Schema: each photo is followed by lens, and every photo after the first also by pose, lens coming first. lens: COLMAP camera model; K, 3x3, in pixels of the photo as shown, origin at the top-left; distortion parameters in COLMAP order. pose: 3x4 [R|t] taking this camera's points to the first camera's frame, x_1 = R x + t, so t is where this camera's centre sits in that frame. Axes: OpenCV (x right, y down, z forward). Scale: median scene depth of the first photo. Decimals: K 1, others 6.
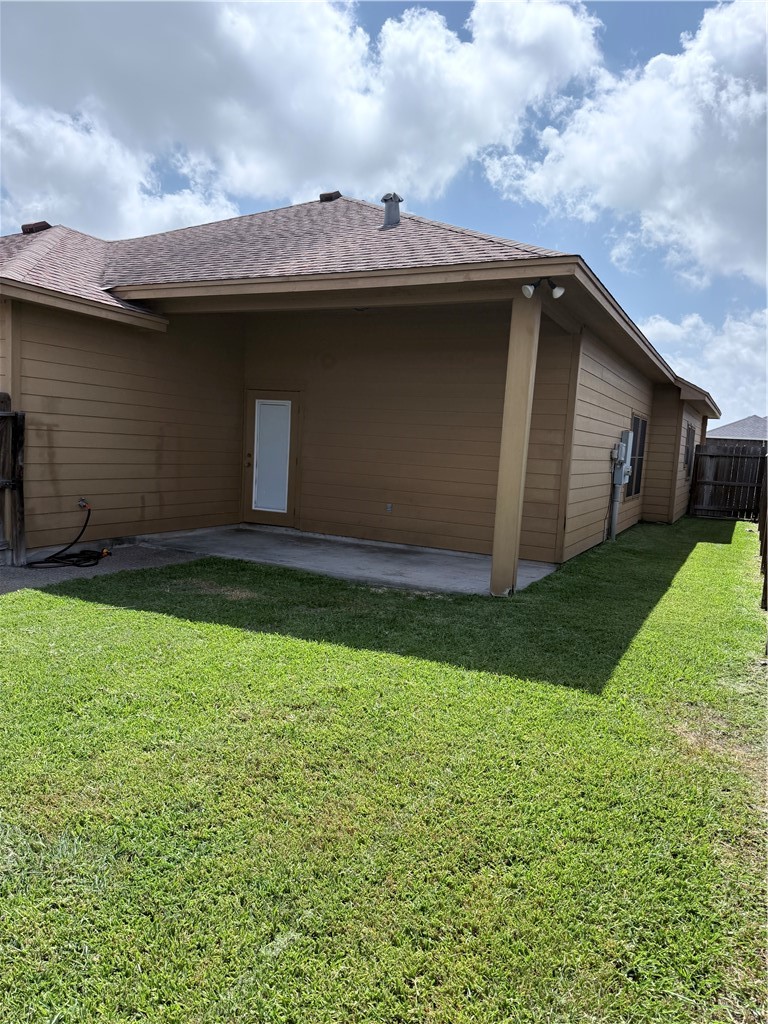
lens RADIAL K [[716.8, 0, 385.2], [0, 716.8, 513.2], [0, 0, 1]] dist [0.049286, -0.073573]
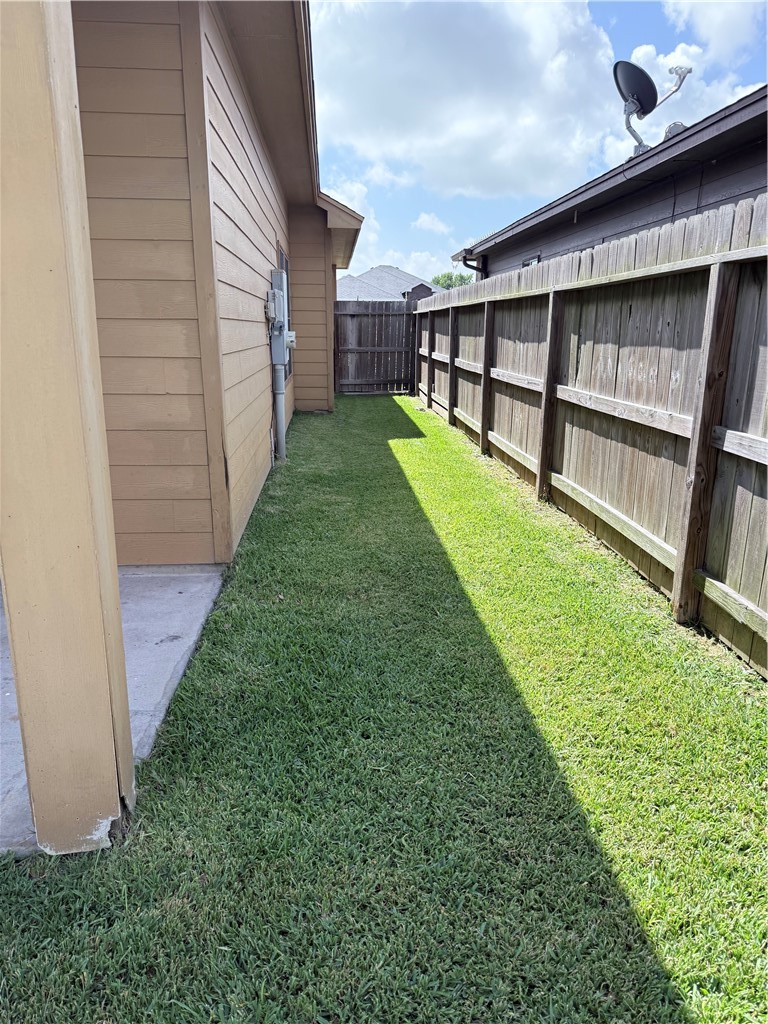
lens RADIAL K [[716.8, 0, 385.2], [0, 716.8, 513.4], [0, 0, 1]] dist [0.049286, -0.073573]
pose [[0.852914, -0.189650, 0.486385, 0.072631], [0.105935, 0.975171, 0.194471, -0.021572], [-0.511190, -0.114342, 0.851828, 0.360812]]
